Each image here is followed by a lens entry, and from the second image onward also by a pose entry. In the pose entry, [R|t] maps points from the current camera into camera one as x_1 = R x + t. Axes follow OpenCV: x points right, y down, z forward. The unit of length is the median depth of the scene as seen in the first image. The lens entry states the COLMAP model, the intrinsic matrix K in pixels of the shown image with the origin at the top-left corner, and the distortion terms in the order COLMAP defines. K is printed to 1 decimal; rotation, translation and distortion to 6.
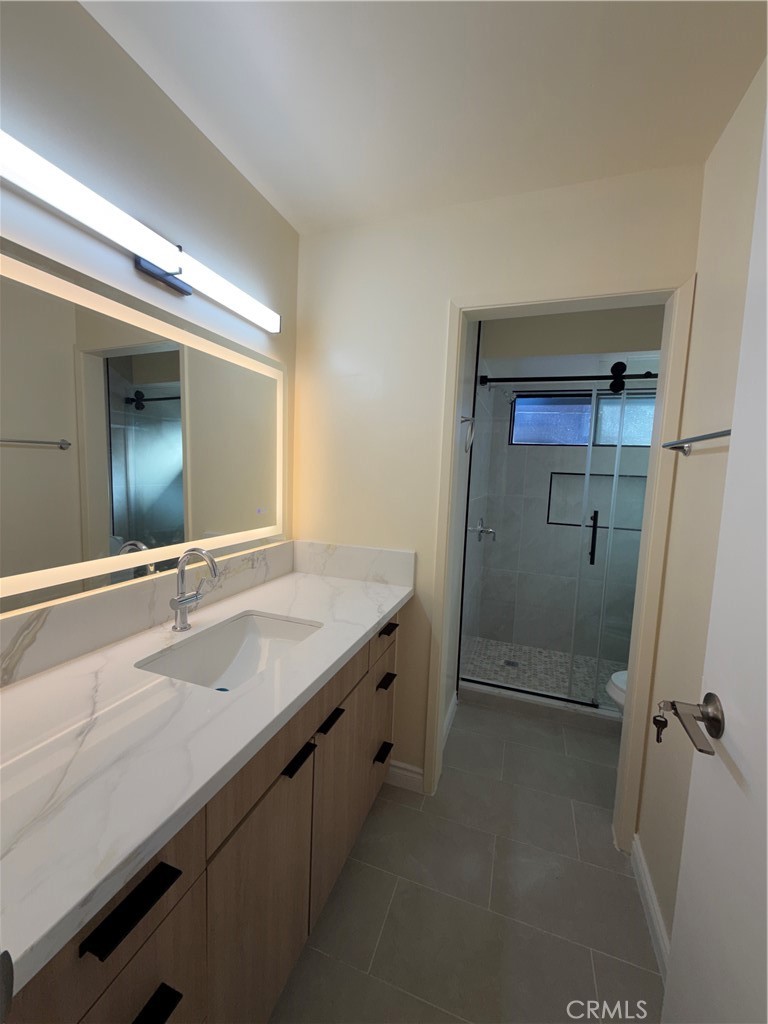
lens RADIAL K [[410.3, 0, 383.4], [0, 410.3, 507.6], [0, 0, 1]] dist [-0.001651, 0.000751]
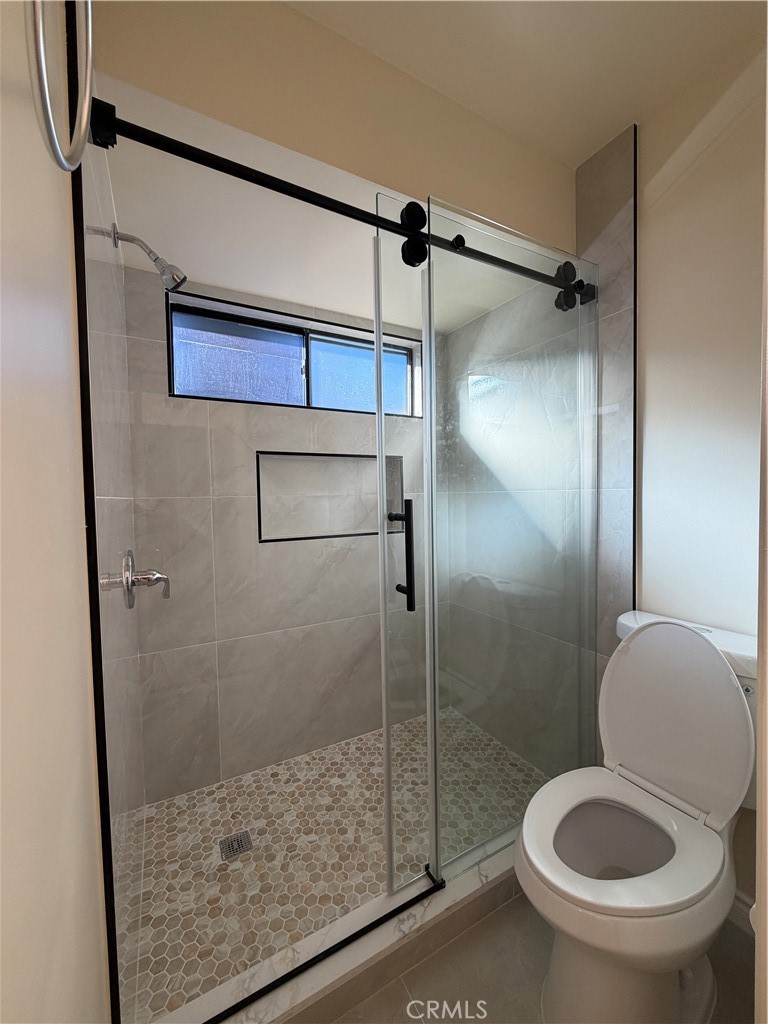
lens RADIAL K [[410.3, 0, 384.2], [0, 410.3, 508.5], [0, 0, 1]] dist [-0.001651, 0.000751]
pose [[0.659483, -0.081135, 0.747328, 0.164381], [0.113955, 0.993459, 0.007296, 0.013677], [-0.743032, 0.080351, 0.664415, 0.847990]]
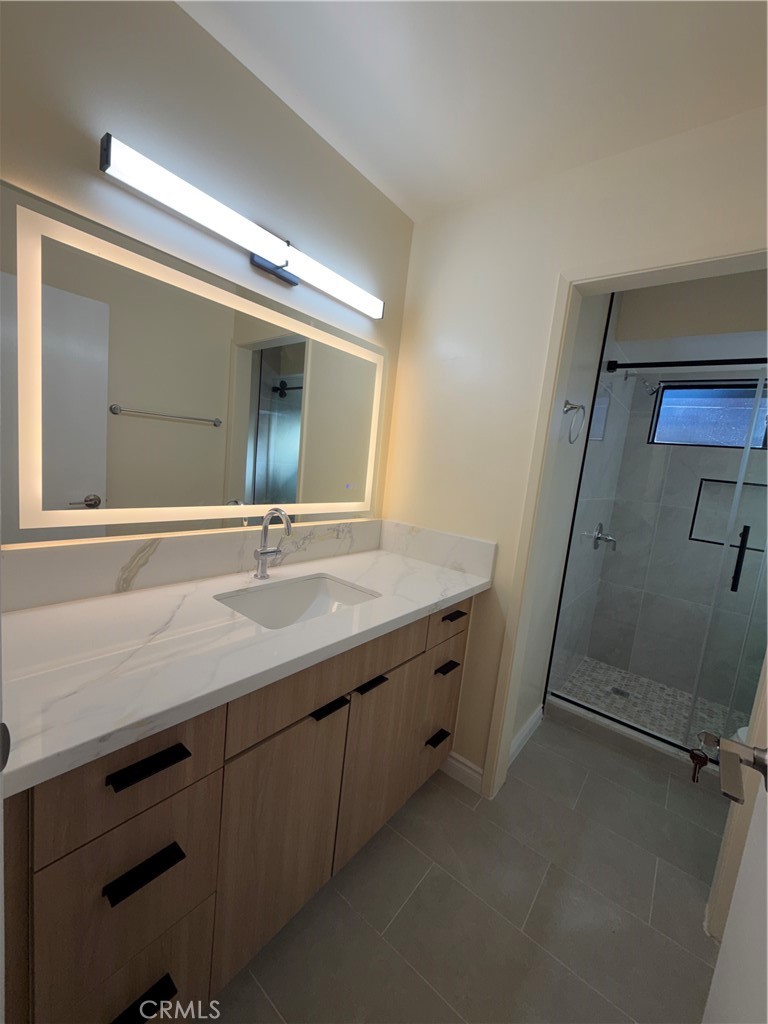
lens RADIAL K [[410.3, 0, 382.0], [0, 410.3, 507.8], [0, 0, 1]] dist [-0.001651, 0.000751]
pose [[0.943448, 0.099023, -0.316386, 0.112496], [-0.096658, 0.995047, 0.023202, 0.027431], [0.317117, 0.008692, 0.948347, 0.008911]]
